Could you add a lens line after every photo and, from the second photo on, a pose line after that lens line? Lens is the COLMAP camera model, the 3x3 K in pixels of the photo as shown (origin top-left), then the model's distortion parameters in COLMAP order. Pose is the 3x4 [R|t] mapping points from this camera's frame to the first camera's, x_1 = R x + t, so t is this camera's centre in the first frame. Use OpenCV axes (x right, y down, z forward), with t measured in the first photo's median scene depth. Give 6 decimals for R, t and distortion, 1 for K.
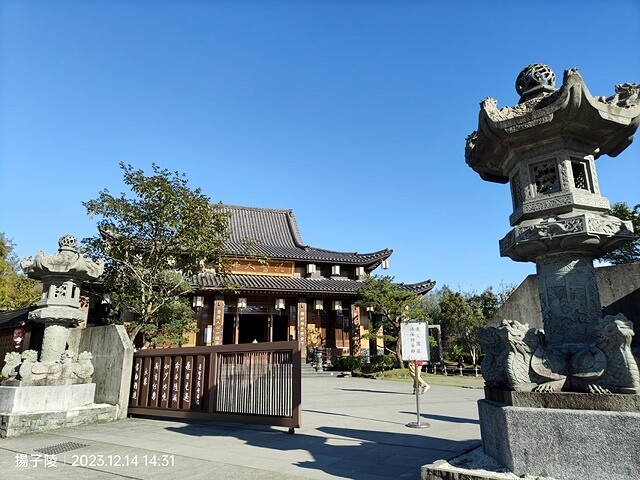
lens RADIAL K [[442.7, 0, 323.2], [0, 442.7, 242.9], [0, 0, 1]] dist [0.016346, -0.004200]
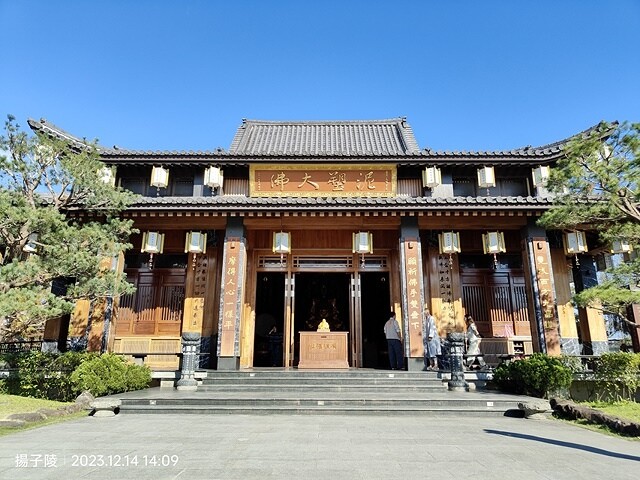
lens RADIAL K [[442.7, 0, 319.3], [0, 442.7, 242.2], [0, 0, 1]] dist [0.016346, -0.004200]
pose [[0.937678, -0.072045, -0.339955, 0.018876], [0.070640, 0.997365, -0.016525, 0.132996], [0.340250, -0.008520, 0.940296, 0.508300]]
